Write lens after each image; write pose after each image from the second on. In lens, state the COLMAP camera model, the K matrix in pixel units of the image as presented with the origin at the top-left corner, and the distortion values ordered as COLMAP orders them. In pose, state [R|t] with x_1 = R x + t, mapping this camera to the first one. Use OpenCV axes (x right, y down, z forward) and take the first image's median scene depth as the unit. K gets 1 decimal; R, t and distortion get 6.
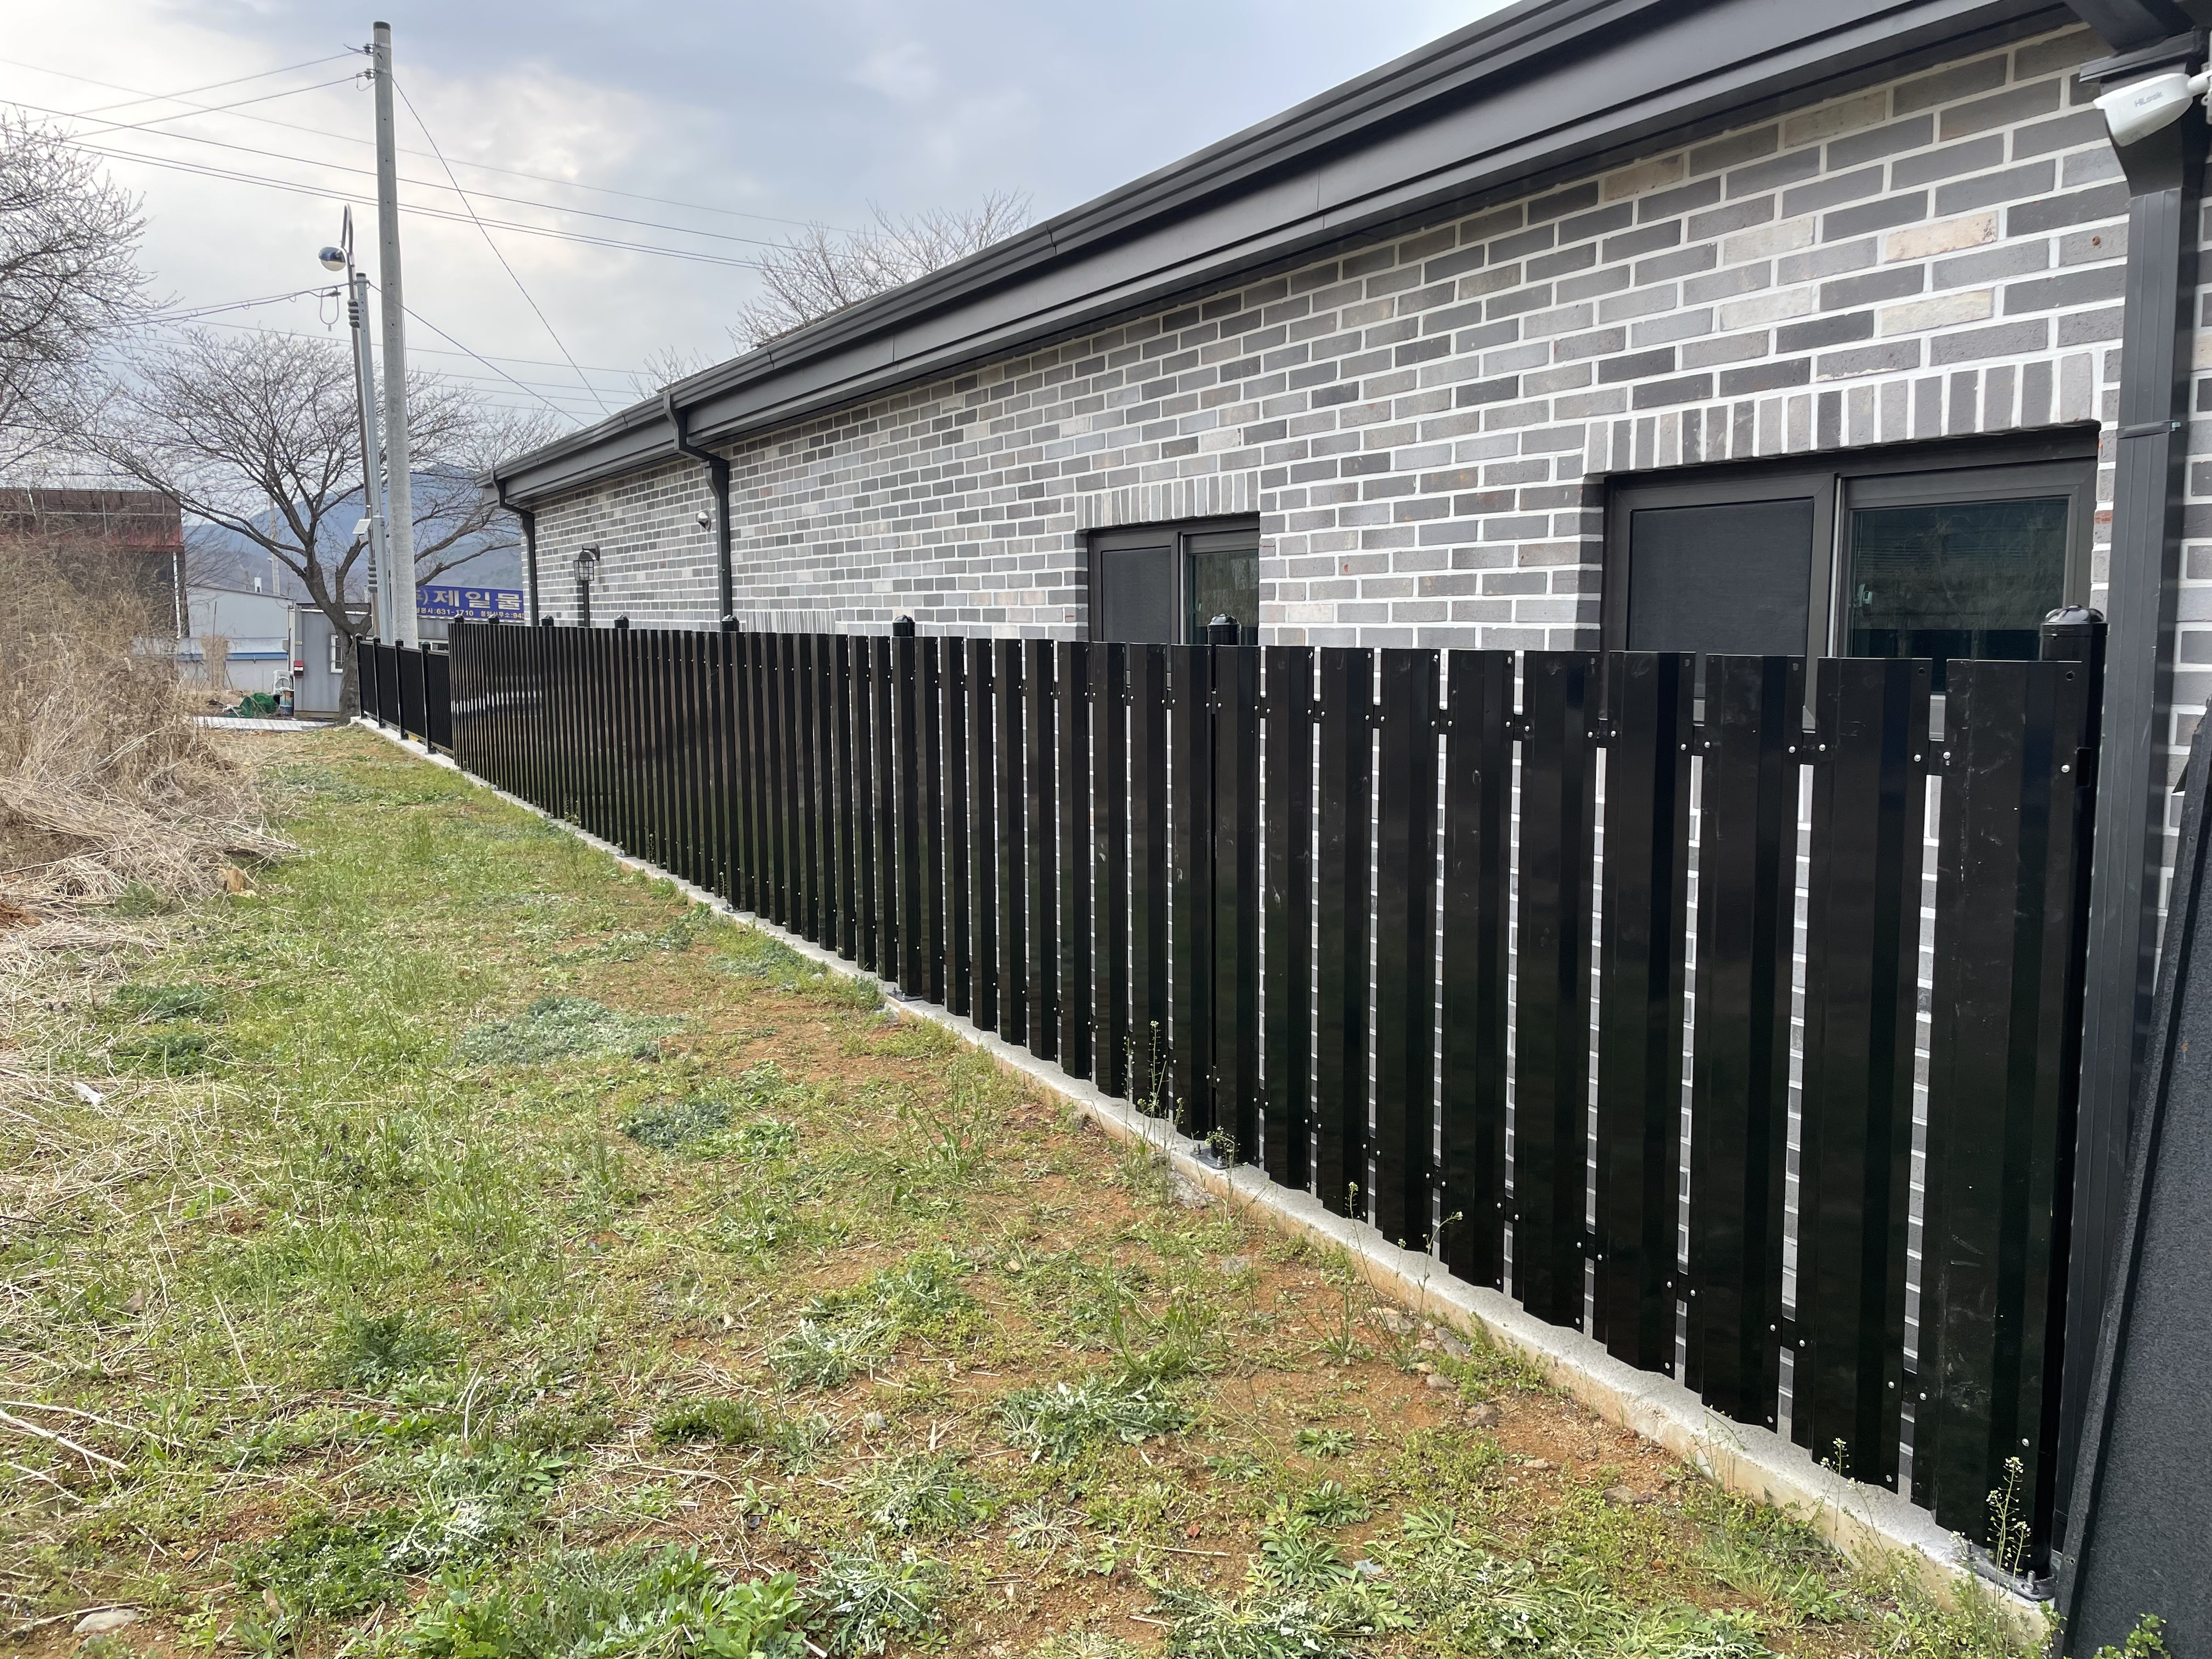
lens RADIAL K [[1672.0, 0, 1121.2], [0, 1672.0, 815.4], [0, 0, 1]] dist [0.105369, -0.134148]
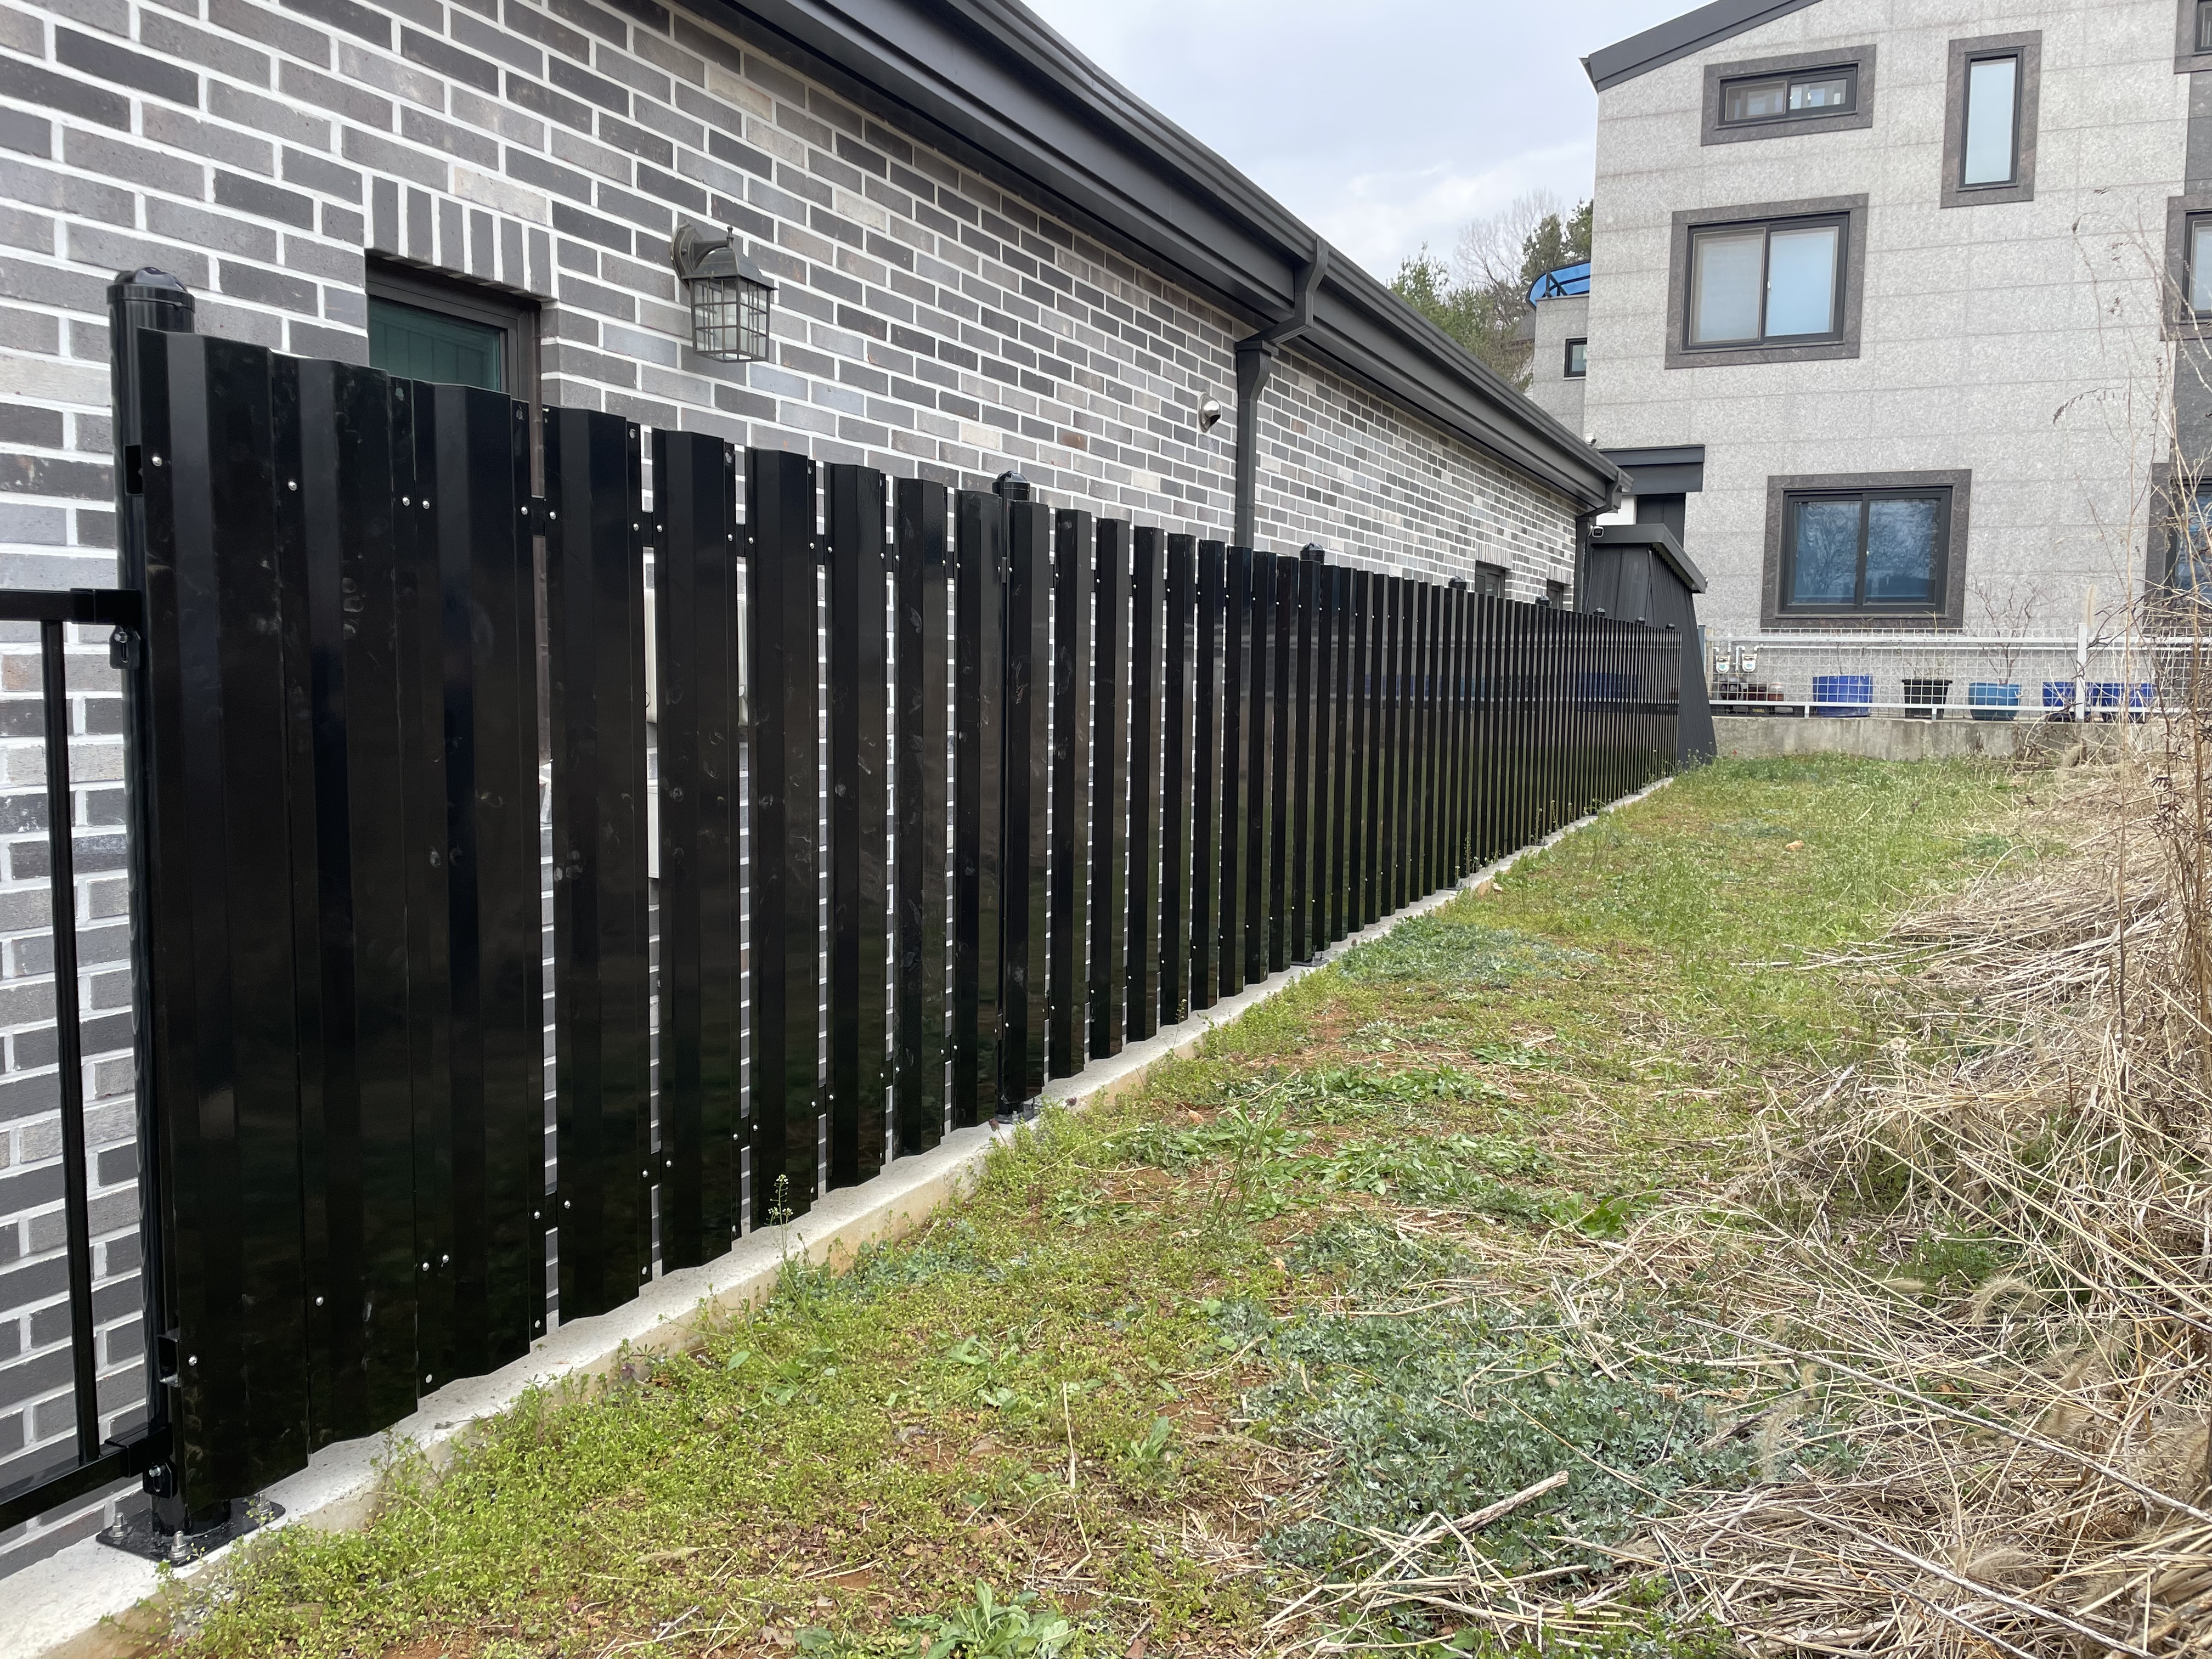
lens RADIAL K [[1672.5, 0, 1113.4], [0, 1672.5, 802.7], [0, 0, 1]] dist [0.090444, -0.110977]
pose [[-0.598263, -0.073540, 0.797918, -1.678911], [0.082068, 0.984920, 0.152308, -0.299278], [-0.797086, 0.156604, -0.583206, 3.239738]]
